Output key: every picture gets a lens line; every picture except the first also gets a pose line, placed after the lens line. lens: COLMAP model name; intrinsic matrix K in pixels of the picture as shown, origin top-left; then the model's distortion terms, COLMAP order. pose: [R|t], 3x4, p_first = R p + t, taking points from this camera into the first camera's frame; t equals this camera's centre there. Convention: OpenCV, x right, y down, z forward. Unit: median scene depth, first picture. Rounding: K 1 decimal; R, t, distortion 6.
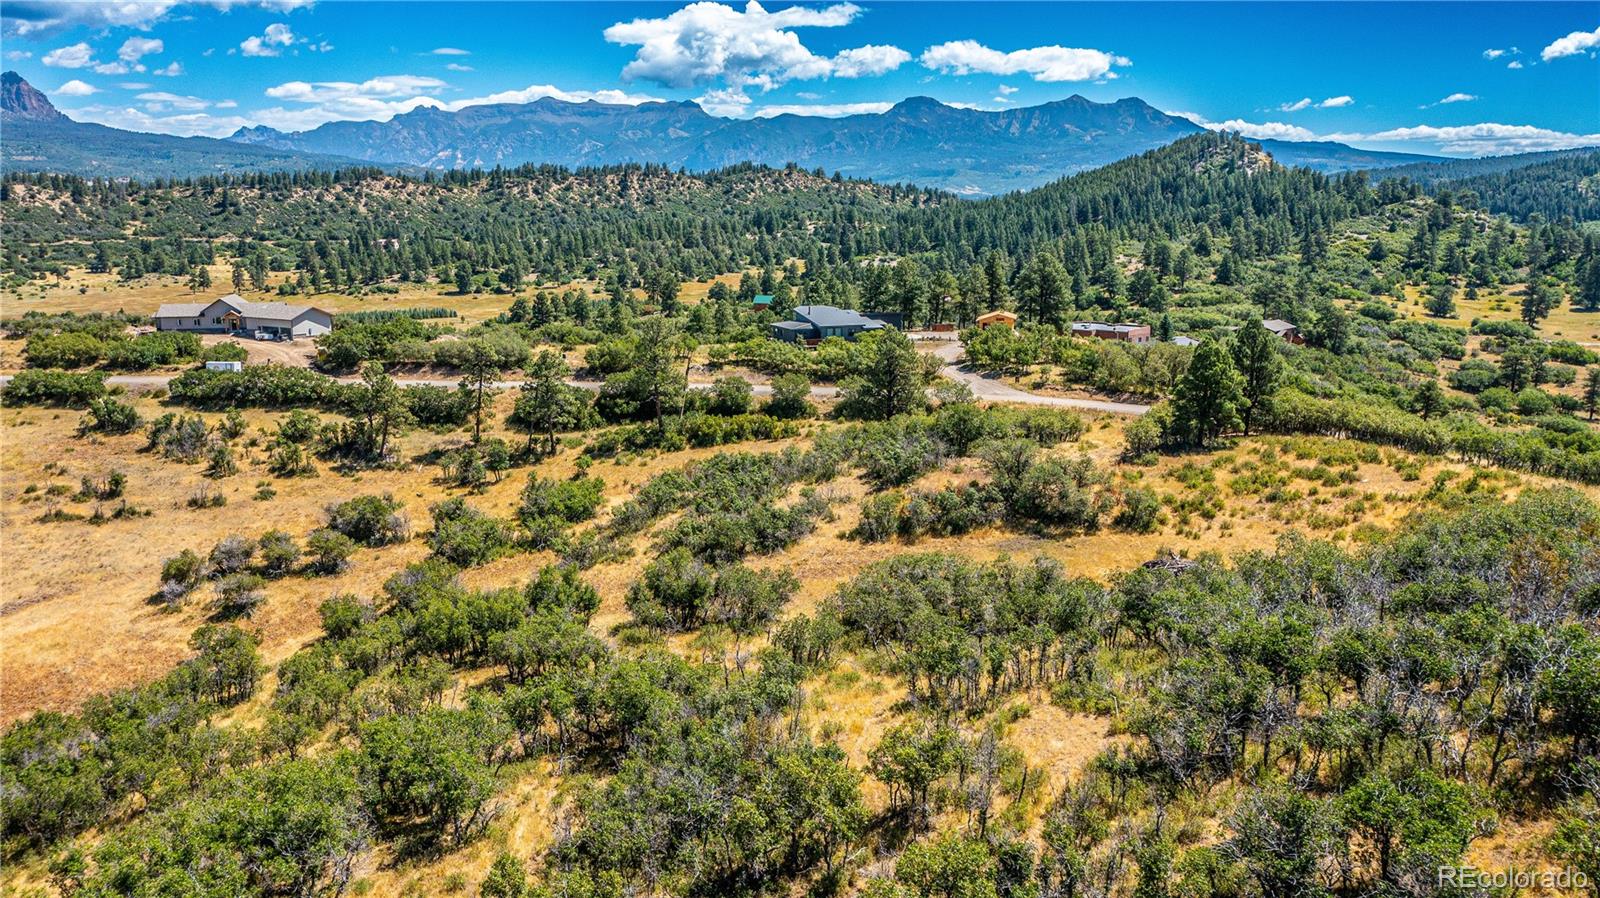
lens RADIAL K [[1271.1, 0, 793.8], [0, 1271.1, 437.5], [0, 0, 1]] dist [-0.020548, 0.008052]
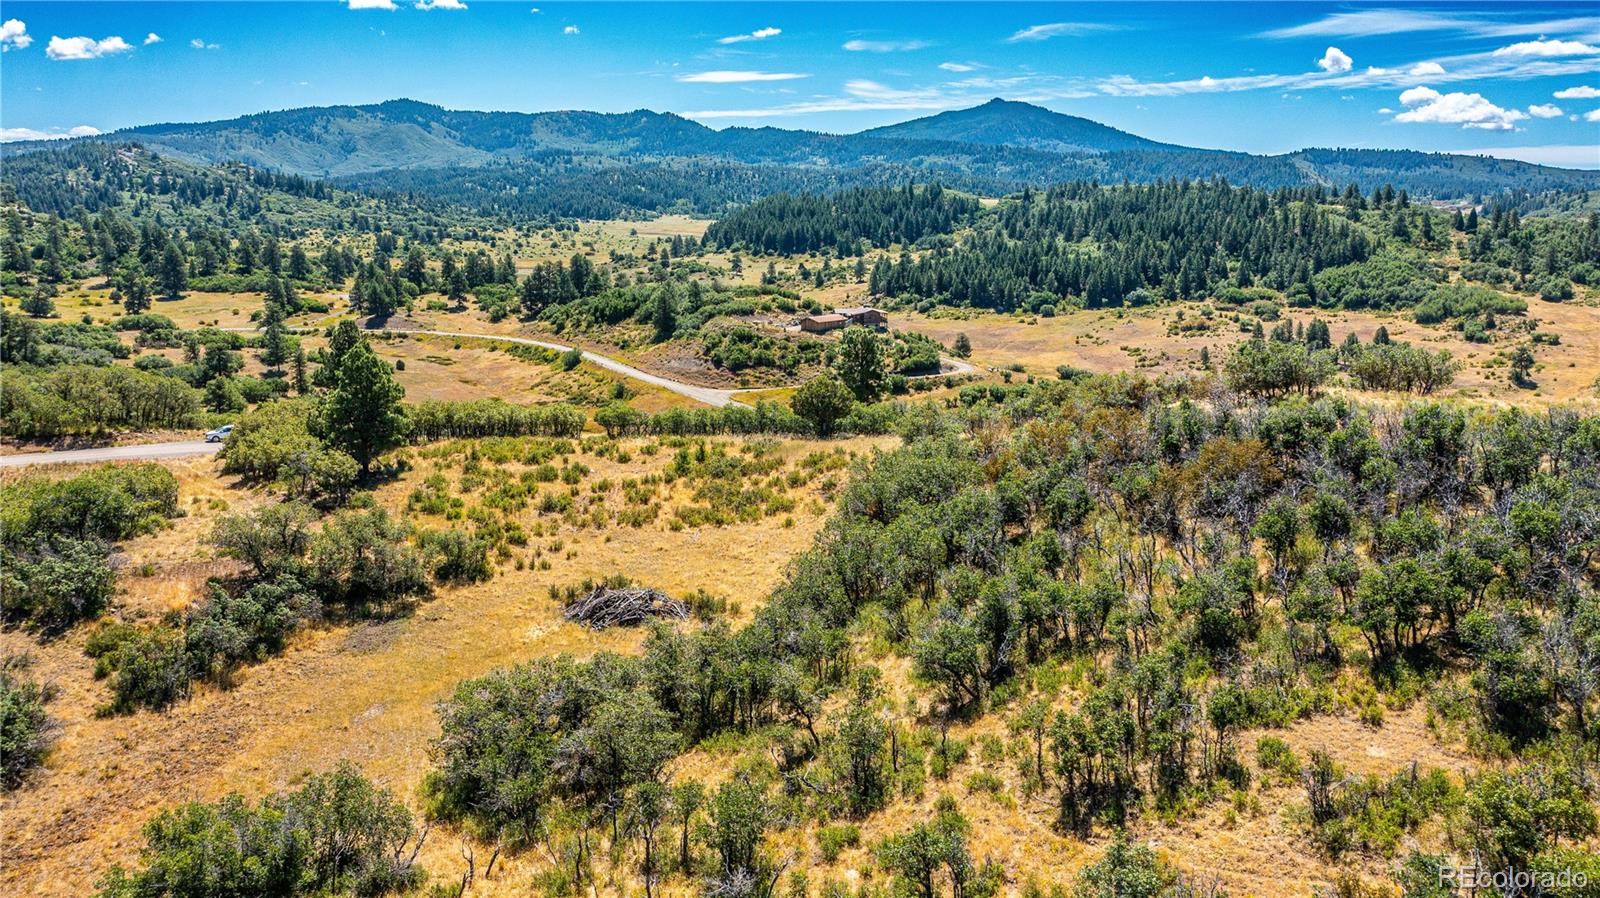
lens RADIAL K [[1271.1, 0, 798.0], [0, 1271.1, 448.8], [0, 0, 1]] dist [-0.020548, 0.008052]
pose [[0.458636, -0.174230, 0.871377, -0.024969], [0.162784, 0.980470, 0.110364, -0.004995], [-0.873587, 0.091229, 0.478040, 0.031490]]
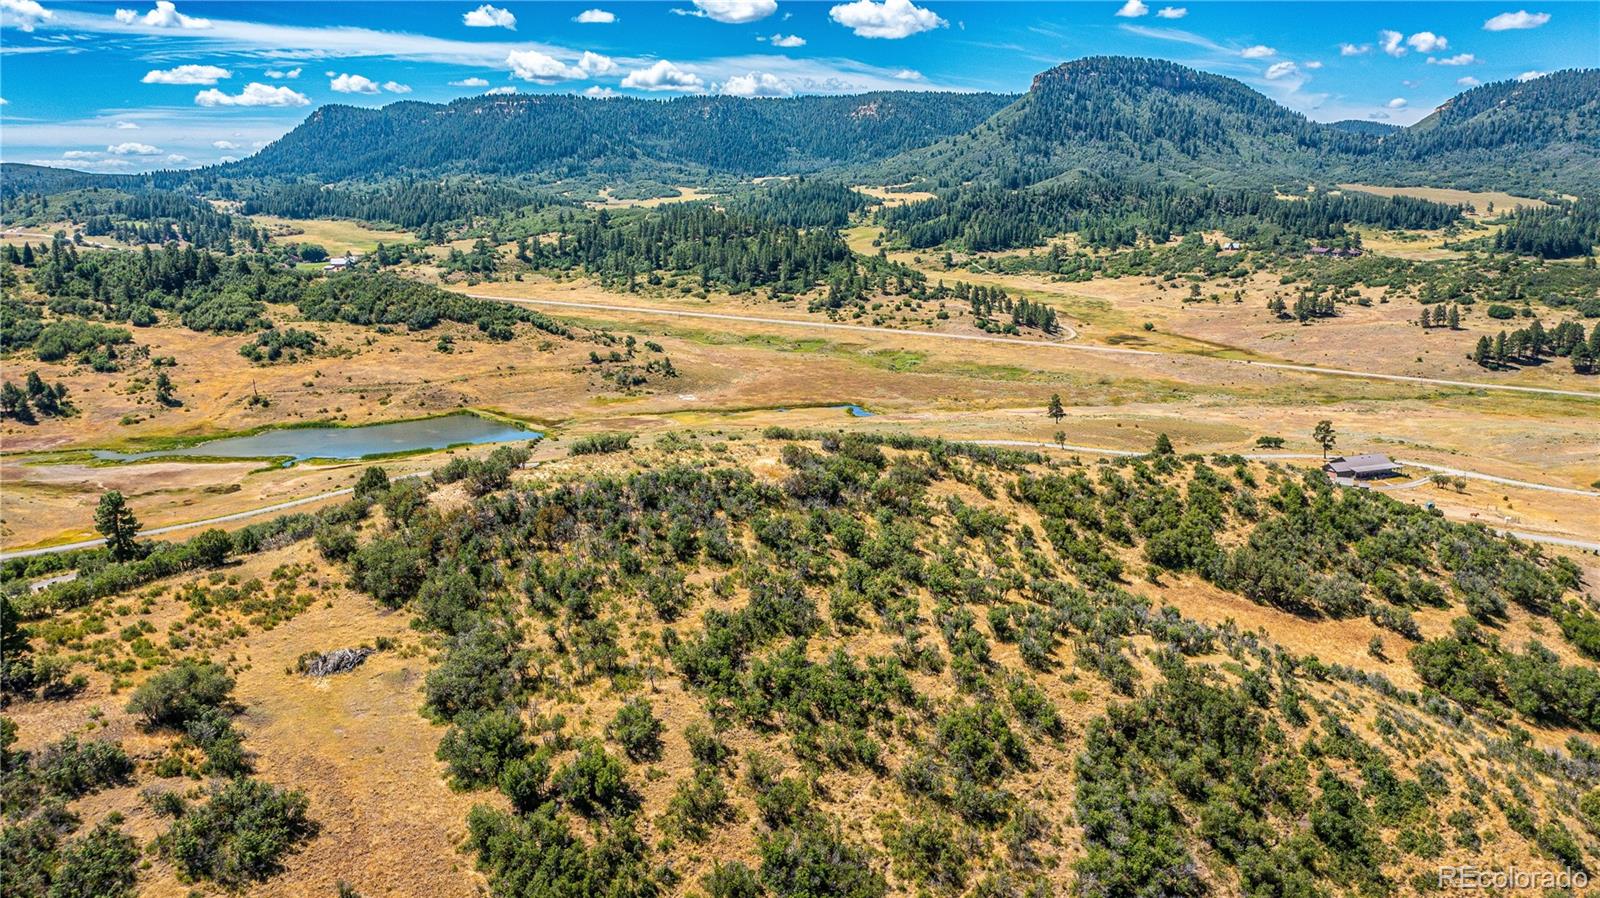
lens RADIAL K [[1271.1, 0, 806.9], [0, 1271.1, 444.6], [0, 0, 1]] dist [-0.020548, 0.008052]
pose [[-0.601817, -0.163845, 0.781646, -0.090958], [0.155510, 0.935954, 0.315922, -0.040329], [-0.783347, 0.311681, -0.537794, 0.088495]]
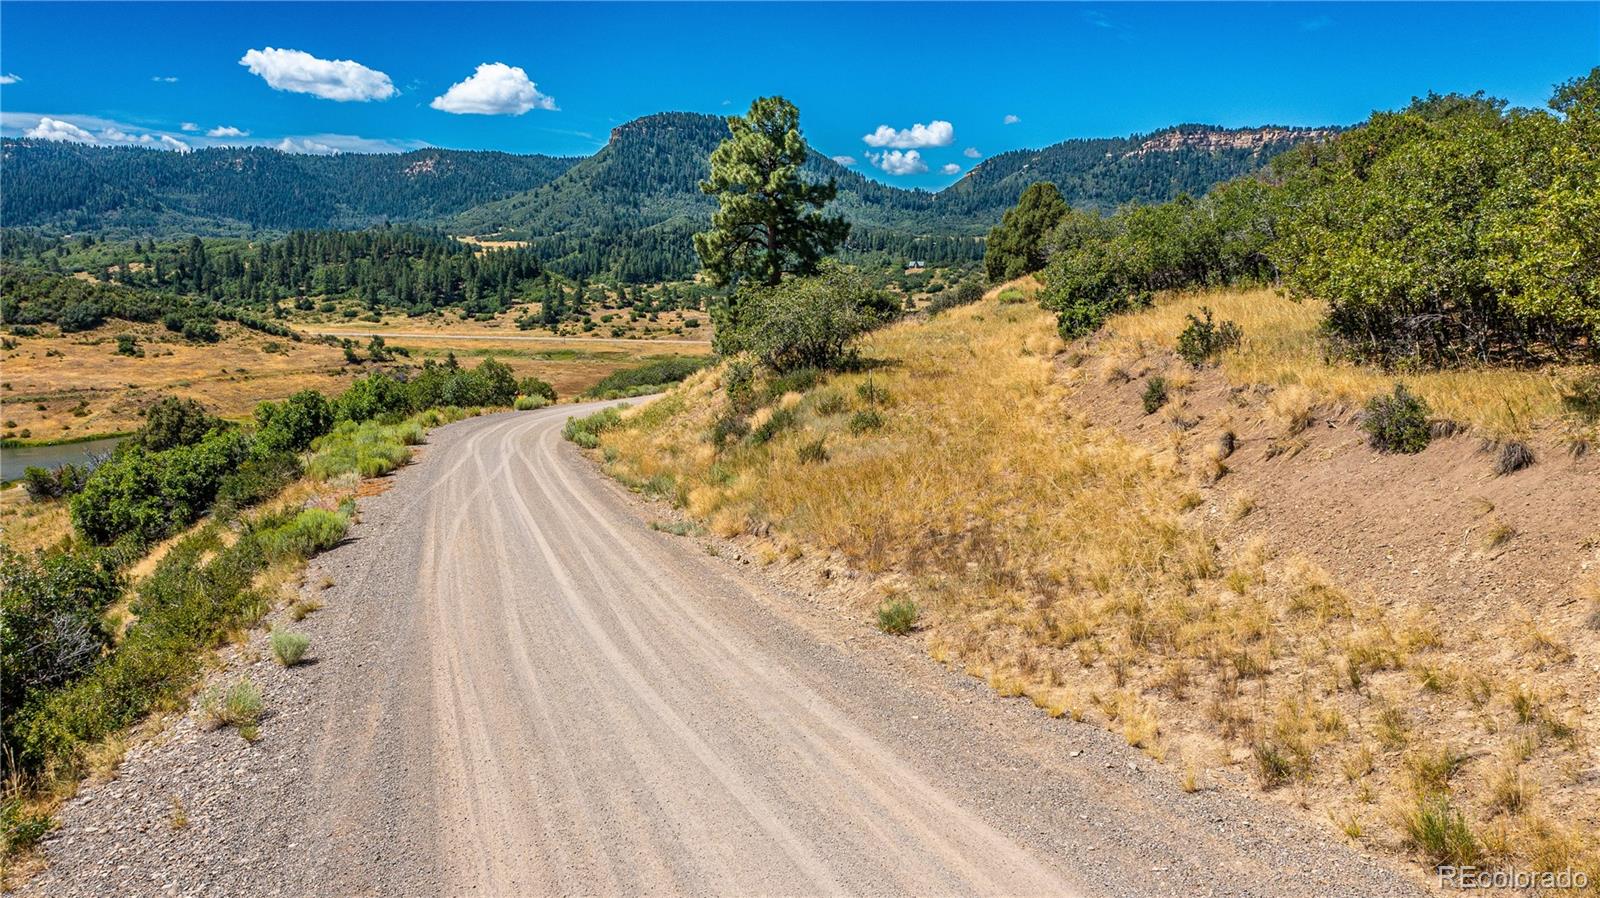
lens RADIAL K [[1271.1, 0, 798.3], [0, 1271.1, 428.9], [0, 0, 1]] dist [-0.020548, 0.008052]
pose [[-0.848977, -0.067585, 0.524090, 0.041822], [0.106085, 0.949798, 0.294331, -0.004461], [-0.517672, 0.305478, -0.799187, 0.114870]]
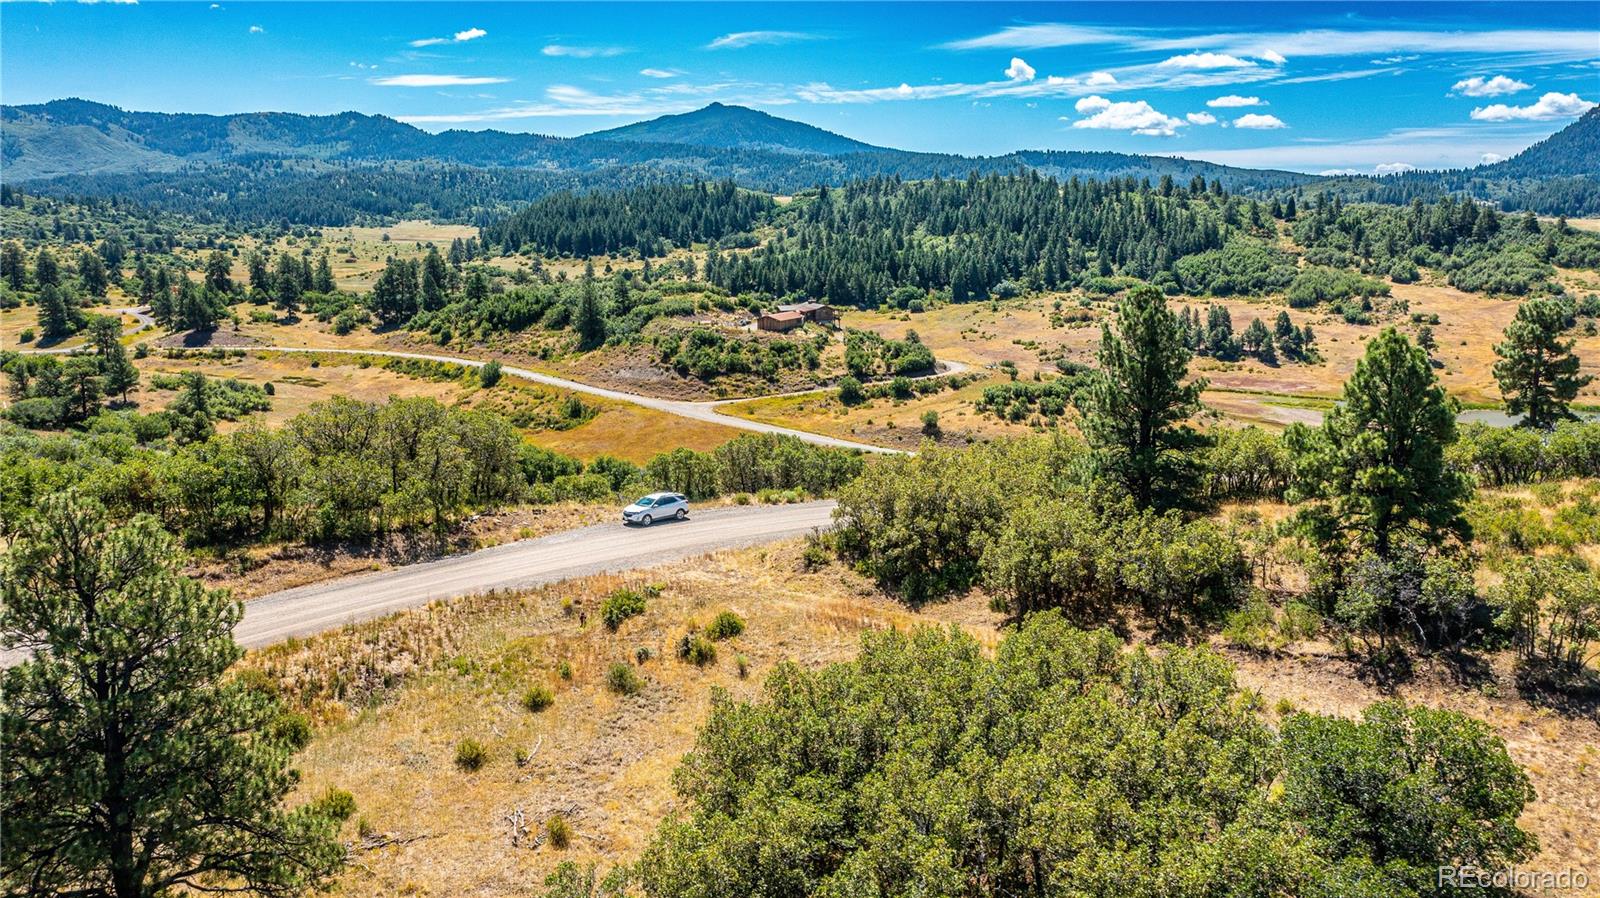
lens RADIAL K [[1271.1, 0, 792.1], [0, 1271.1, 452.1], [0, 0, 1]] dist [-0.020548, 0.008052]
pose [[0.254234, -0.190657, 0.948164, -0.009917], [0.185275, 0.971820, 0.145735, -0.011870], [-0.949230, 0.138621, 0.282394, 0.095474]]
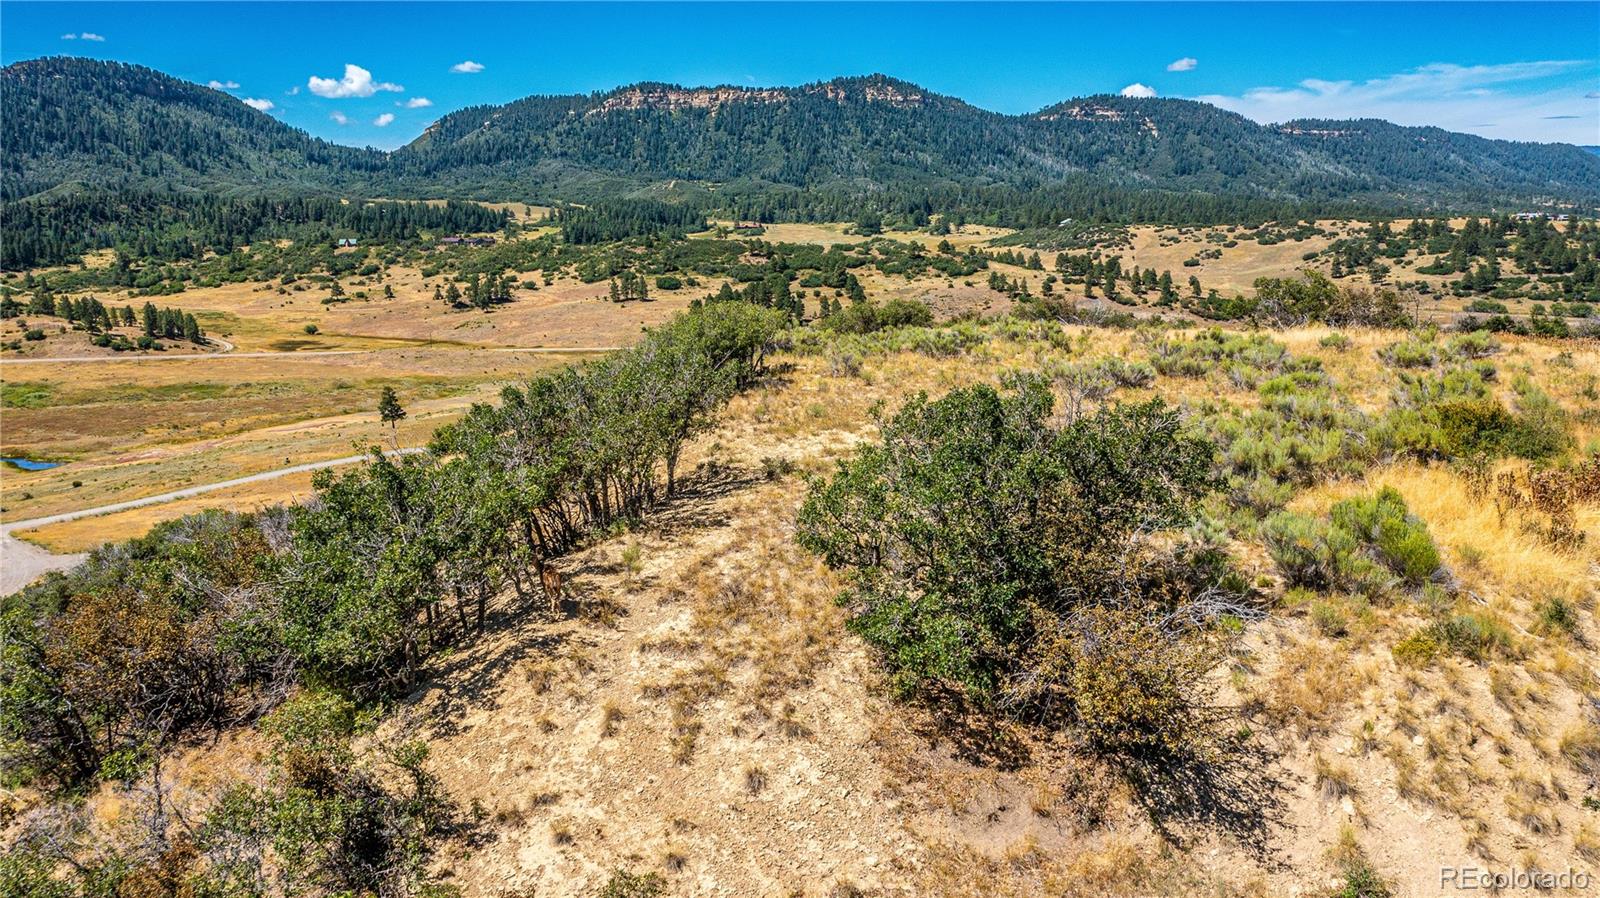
lens RADIAL K [[1271.1, 0, 794.9], [0, 1271.1, 444.6], [0, 0, 1]] dist [-0.020548, 0.008052]
pose [[-0.986882, -0.011640, 0.161024, 0.042540], [0.049283, 0.928070, 0.369131, -0.003851], [-0.153738, 0.372225, -0.915321, 0.054493]]
